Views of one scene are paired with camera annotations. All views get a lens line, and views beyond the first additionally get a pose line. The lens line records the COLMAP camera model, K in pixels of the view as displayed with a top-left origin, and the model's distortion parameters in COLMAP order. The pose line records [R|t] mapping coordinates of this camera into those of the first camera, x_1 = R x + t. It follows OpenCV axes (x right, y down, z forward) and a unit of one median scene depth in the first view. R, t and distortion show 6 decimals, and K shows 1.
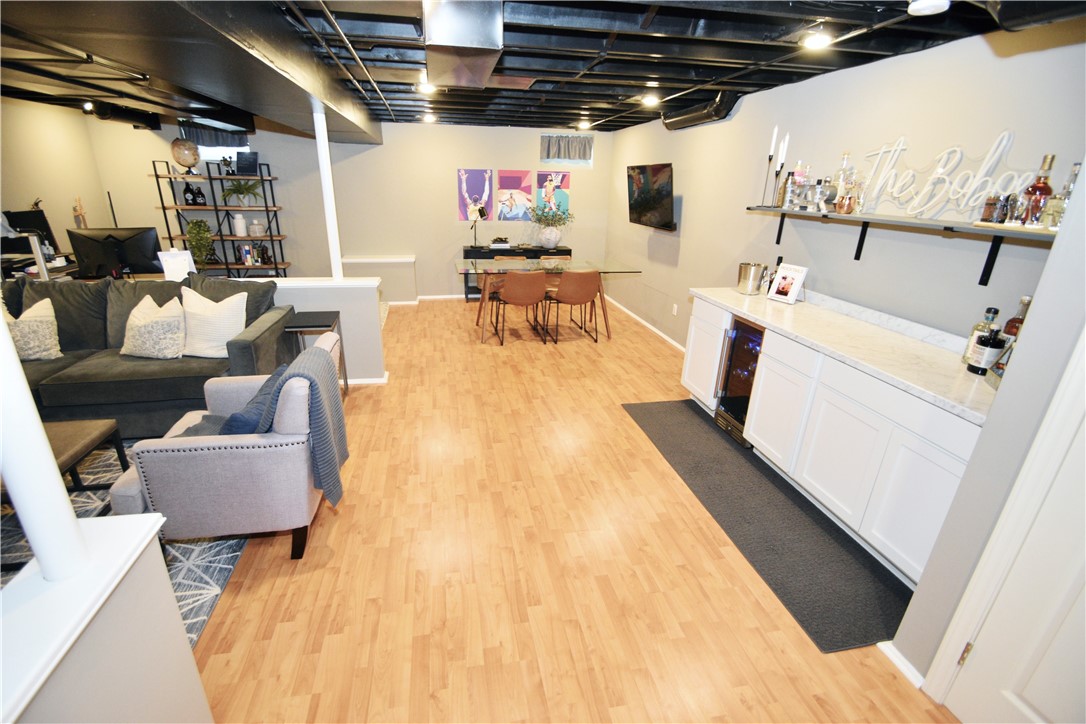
lens RADIAL K [[475.0, 0, 529.2], [0, 475.0, 359.9], [0, 0, 1]] dist [0.000013, -0.000296]
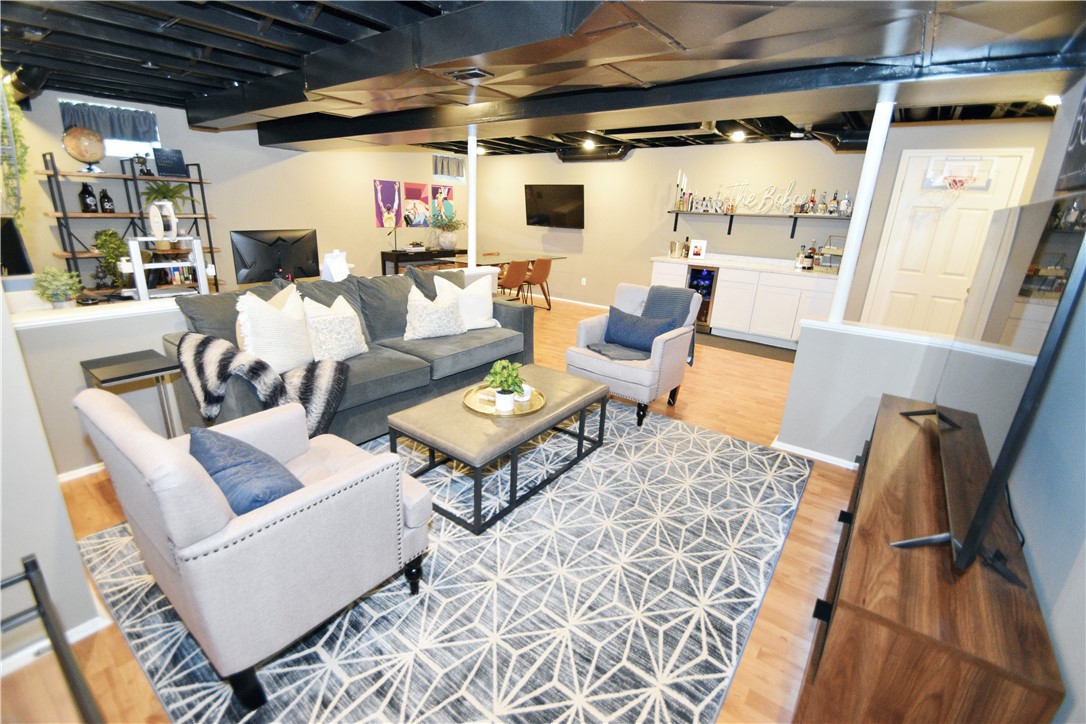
lens RADIAL K [[475.0, 0, 529.2], [0, 475.0, 359.9], [0, 0, 1]] dist [0.000013, -0.000296]
pose [[0.746659, -0.195060, 0.635965, -0.689513], [0.214219, 0.975619, 0.047732, 0.021029], [-0.629770, 0.100597, 0.770240, -0.009367]]
